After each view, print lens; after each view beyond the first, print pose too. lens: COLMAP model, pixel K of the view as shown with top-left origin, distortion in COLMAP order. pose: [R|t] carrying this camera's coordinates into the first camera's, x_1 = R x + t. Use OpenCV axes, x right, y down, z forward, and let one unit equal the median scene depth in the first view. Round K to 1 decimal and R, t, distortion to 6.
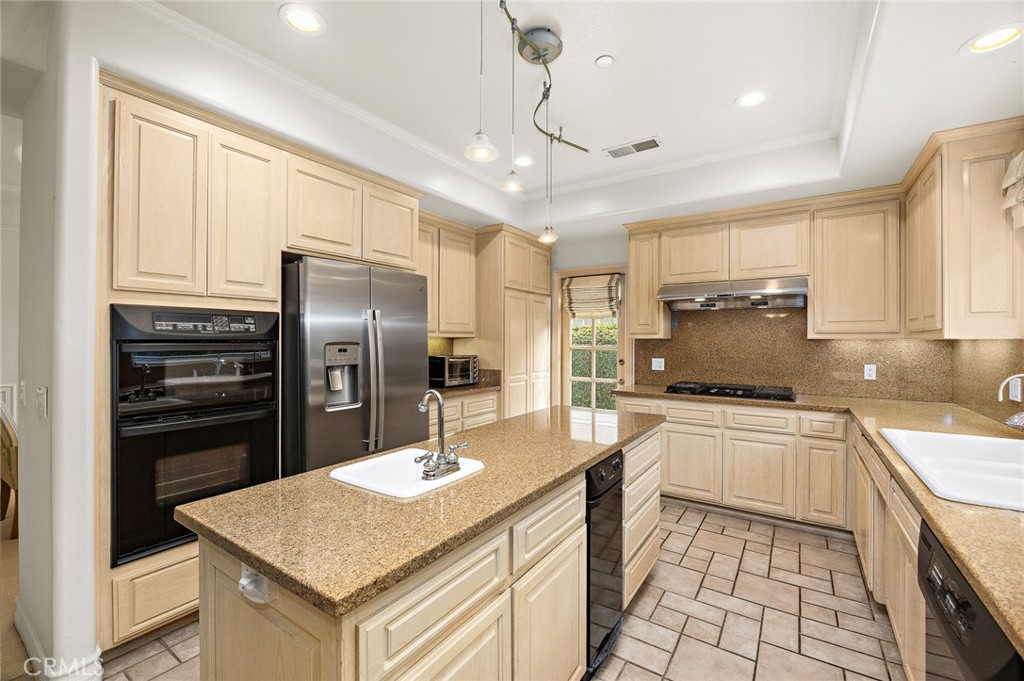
lens RADIAL K [[429.9, 0, 515.3], [0, 429.9, 338.6], [0, 0, 1]] dist [-0.001043, 0.000038]
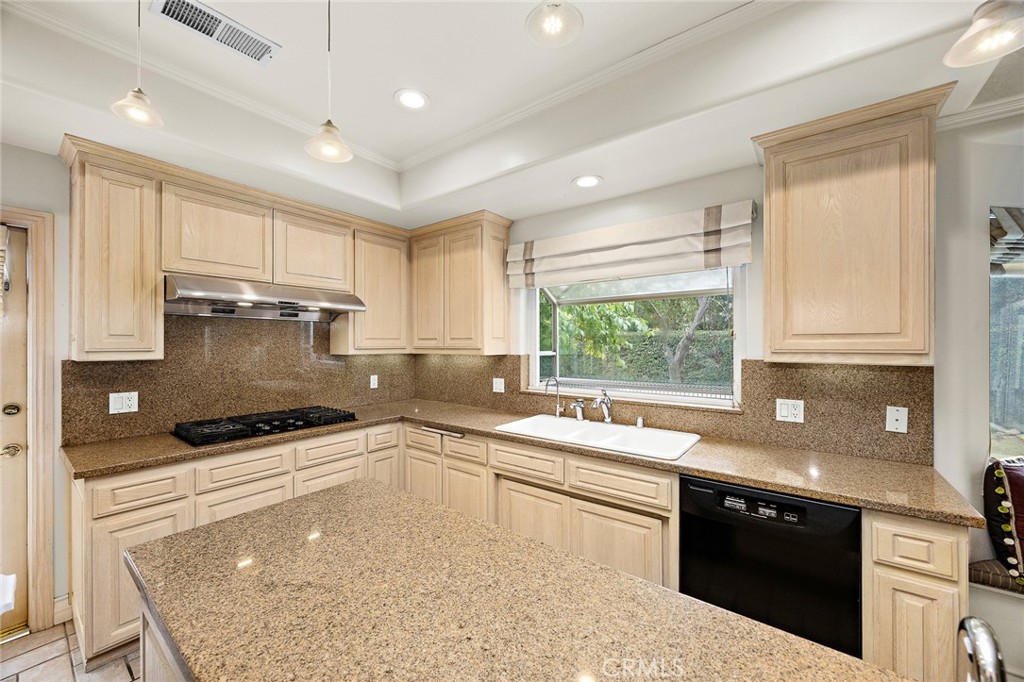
lens RADIAL K [[389.7, 0, 511.7], [0, 389.7, 343.3], [0, 0, 1]] dist [-0.000540, 0.000816]
pose [[0.080376, -0.001475, 0.996764, -0.180047], [-0.000409, 0.999999, 0.001513, -0.025823], [-0.996765, -0.000529, 0.080375, 0.498901]]
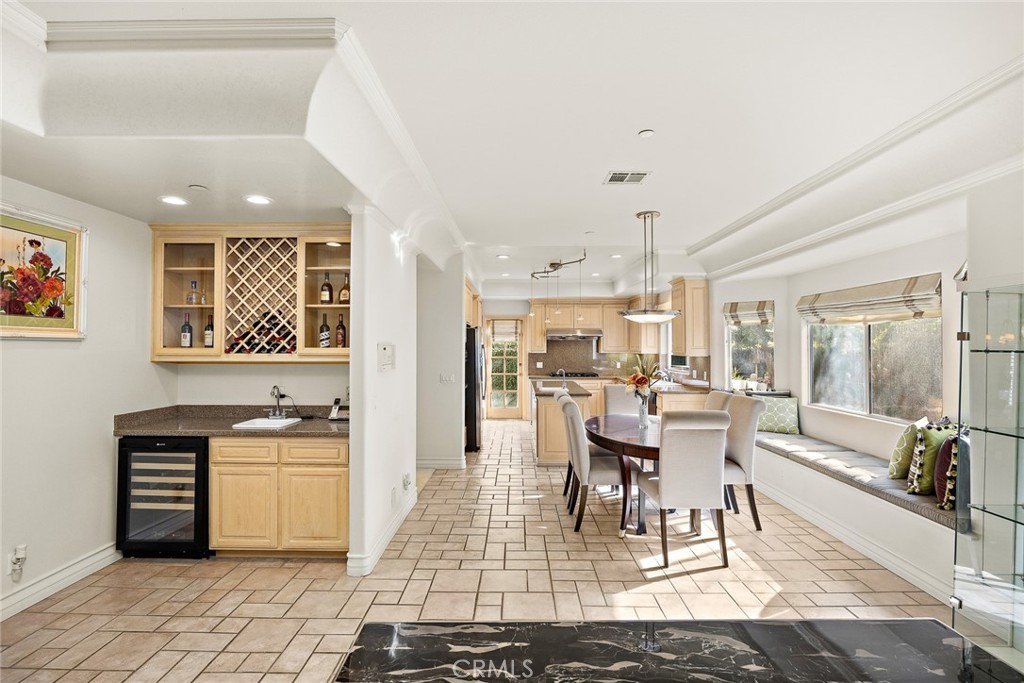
lens RADIAL K [[501.6, 0, 510.3], [0, 501.6, 343.2], [0, 0, 1]] dist [-0.000412, -0.000006]
pose [[0.842615, 0.001456, 0.538514, -1.291899], [0.001412, 0.999987, -0.004912, -0.040730], [-0.538514, 0.004899, 0.842602, -1.152798]]
